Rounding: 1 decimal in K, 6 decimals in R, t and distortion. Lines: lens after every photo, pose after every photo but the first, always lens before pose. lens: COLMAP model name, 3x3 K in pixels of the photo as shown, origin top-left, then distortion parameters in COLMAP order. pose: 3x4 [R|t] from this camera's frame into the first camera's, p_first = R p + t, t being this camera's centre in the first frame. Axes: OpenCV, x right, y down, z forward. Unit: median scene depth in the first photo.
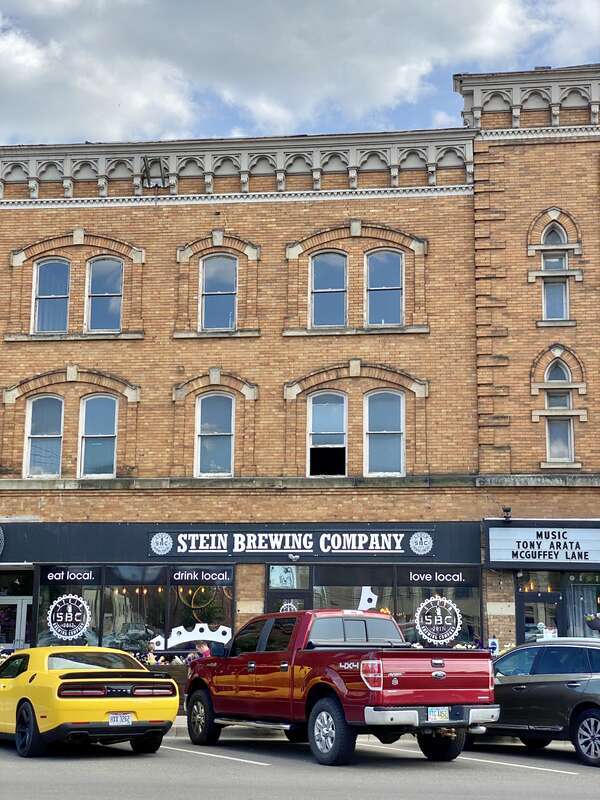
lens RADIAL K [[1176.0, 0, 300.0], [0, 1176.0, 400.0], [0, 0, 1]] dist [0.144351, -0.318404]
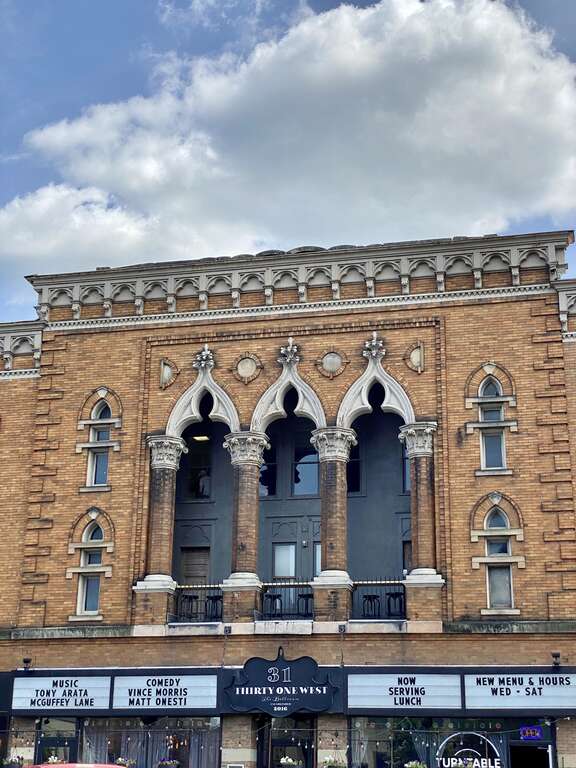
lens RADIAL K [[1154.6, 0, 356.2], [0, 1154.6, 386.7], [0, 0, 1]] dist [0.096328, -0.066070]
pose [[0.994765, -0.027901, -0.098310, 0.573150], [0.014299, 0.990546, -0.136436, -0.007095], [0.101187, 0.134315, 0.985759, -0.076410]]
